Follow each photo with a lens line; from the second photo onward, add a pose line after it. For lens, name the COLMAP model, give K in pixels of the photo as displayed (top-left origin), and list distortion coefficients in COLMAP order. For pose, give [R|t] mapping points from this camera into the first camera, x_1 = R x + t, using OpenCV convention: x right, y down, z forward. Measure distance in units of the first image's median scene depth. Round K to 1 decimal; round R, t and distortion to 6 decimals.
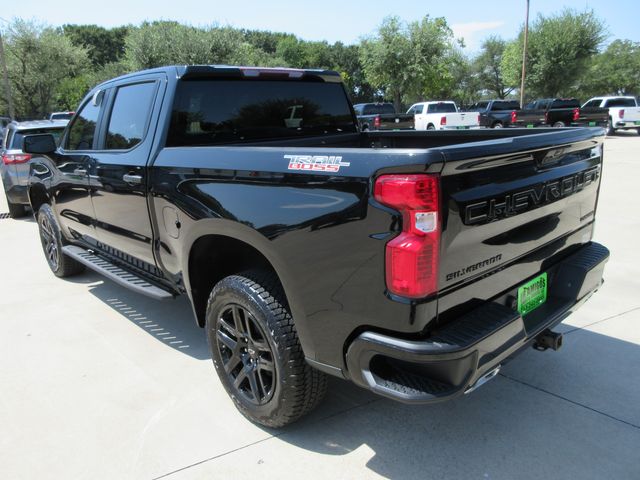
lens RADIAL K [[482.8, 0, 320.0], [0, 482.8, 240.0], [0, 0, 1]] dist [0.004480, 0.000658]
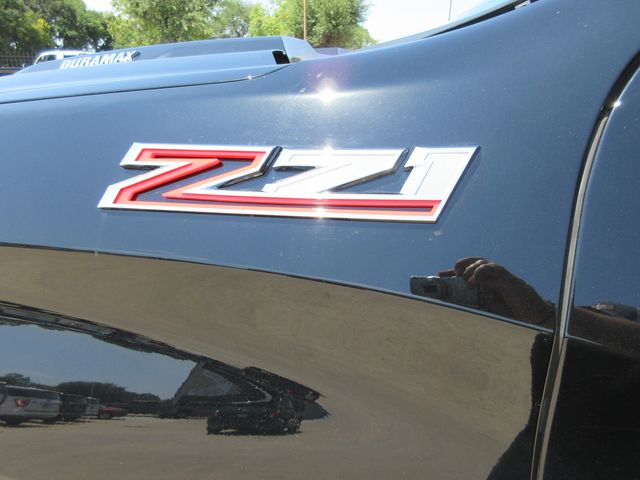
lens RADIAL K [[482.8, 0, 320.0], [0, 482.8, 240.0], [0, 0, 1]] dist [0.004480, 0.000658]
pose [[0.849765, -0.128313, 0.511307, -0.098058], [0.092319, 0.991158, 0.095303, -0.029821], [-0.519015, -0.033782, 0.854098, 0.151577]]
